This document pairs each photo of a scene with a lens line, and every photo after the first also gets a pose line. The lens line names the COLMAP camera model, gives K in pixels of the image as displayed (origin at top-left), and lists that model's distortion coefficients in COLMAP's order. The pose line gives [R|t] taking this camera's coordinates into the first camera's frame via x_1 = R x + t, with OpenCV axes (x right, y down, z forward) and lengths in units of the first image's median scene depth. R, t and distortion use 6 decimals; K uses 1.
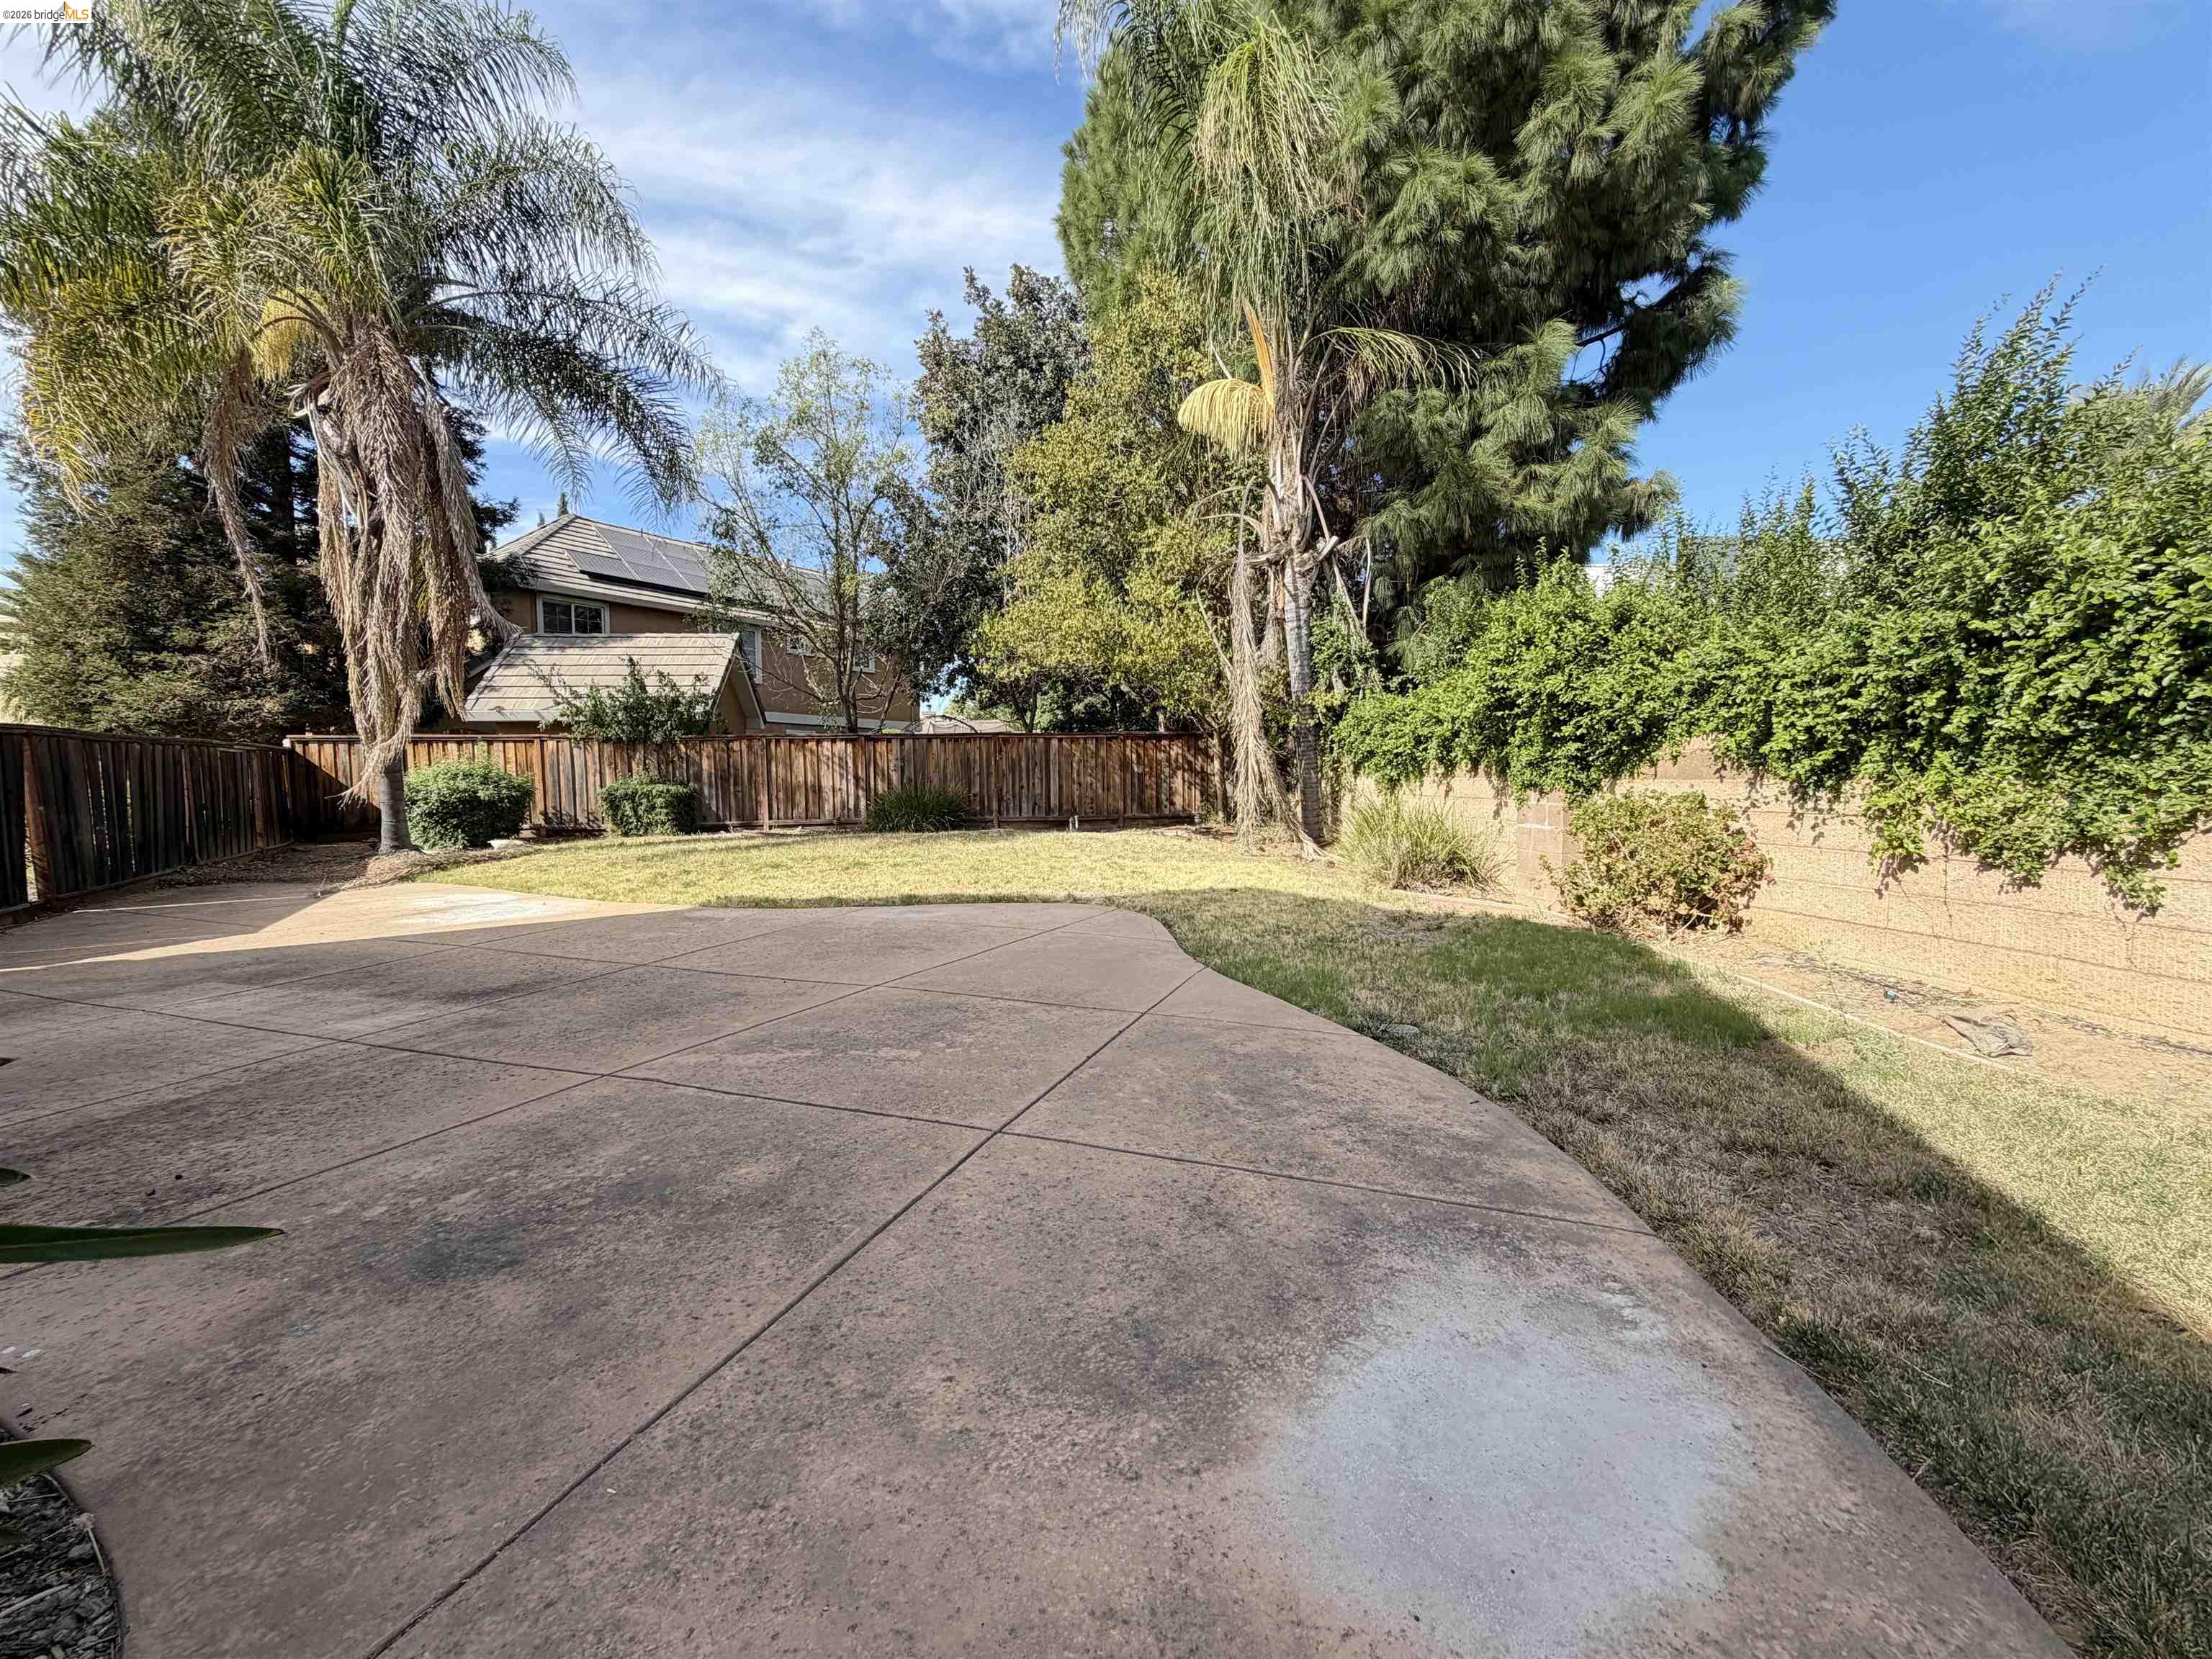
lens RADIAL K [[951.0, 0, 1086.4], [0, 951.0, 827.3], [0, 0, 1]] dist [0.002257, 0.000127]
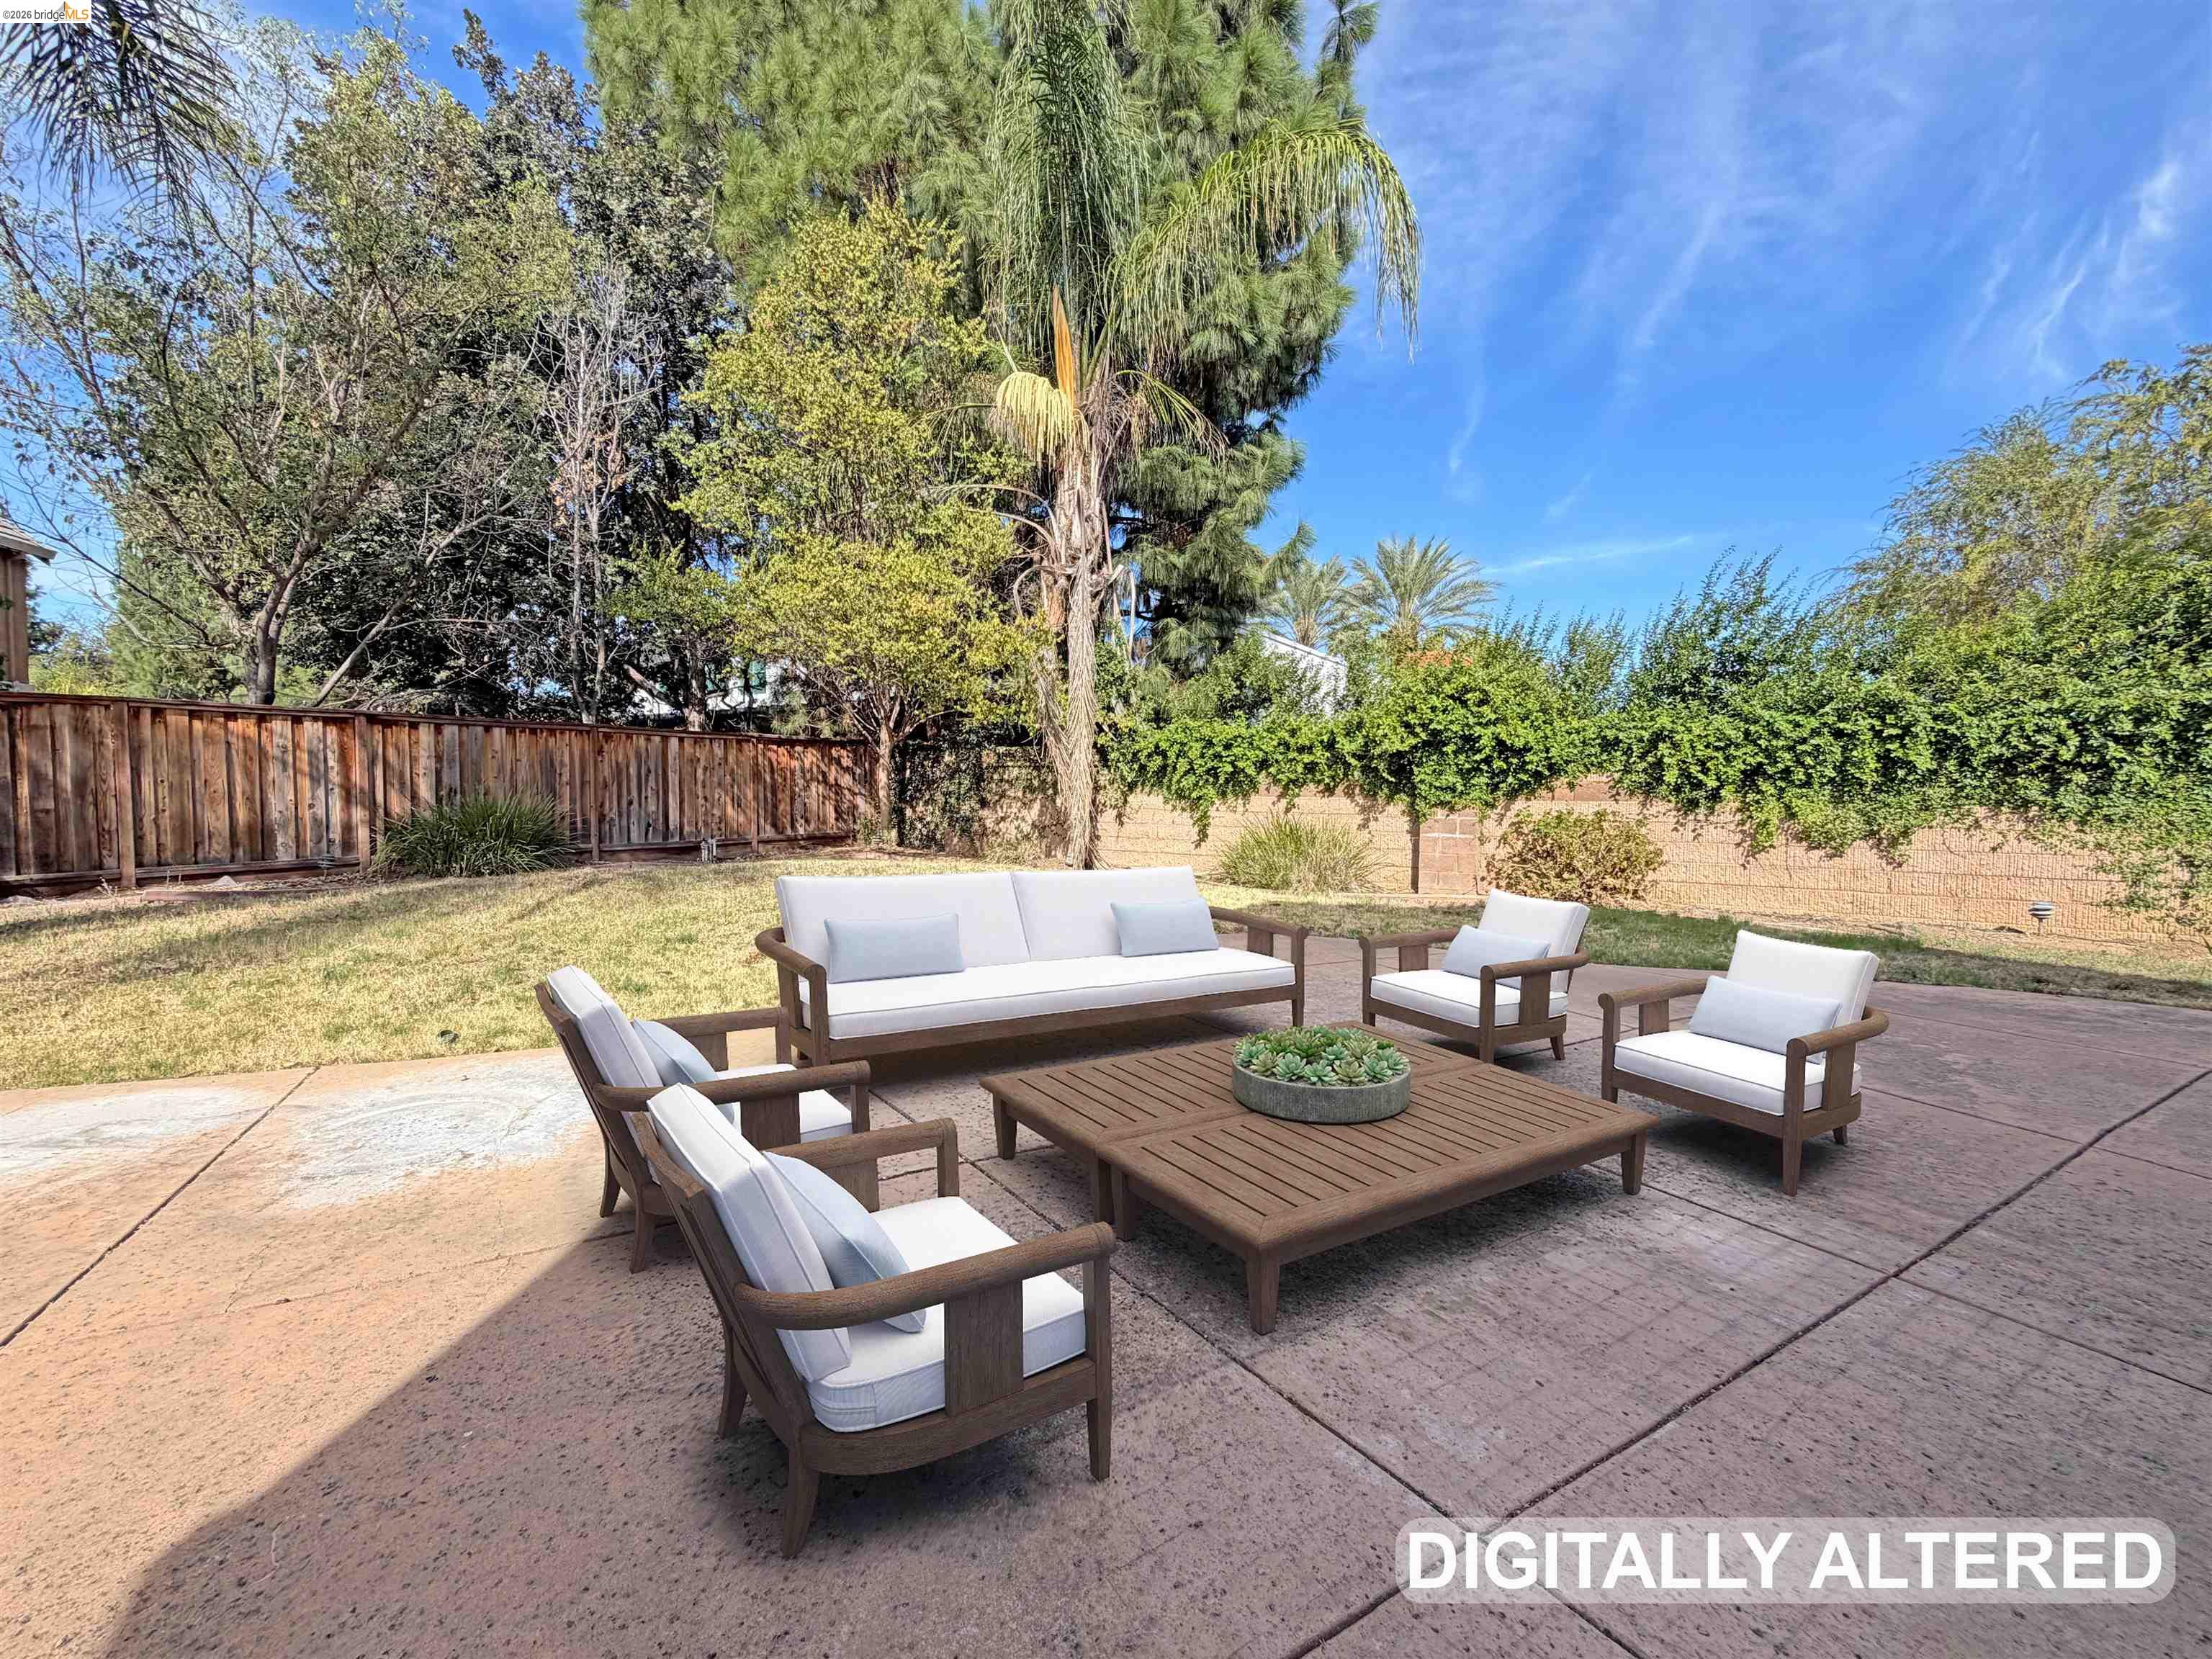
lens RADIAL K [[951.0, 0, 1086.4], [0, 951.0, 827.3], [0, 0, 1]] dist [0.002257, 0.000127]
pose [[0.605794, -0.021526, 0.795330, -0.886744], [0.030318, 0.999532, 0.003959, -0.032554], [-0.795043, 0.021714, 0.606164, 0.601497]]
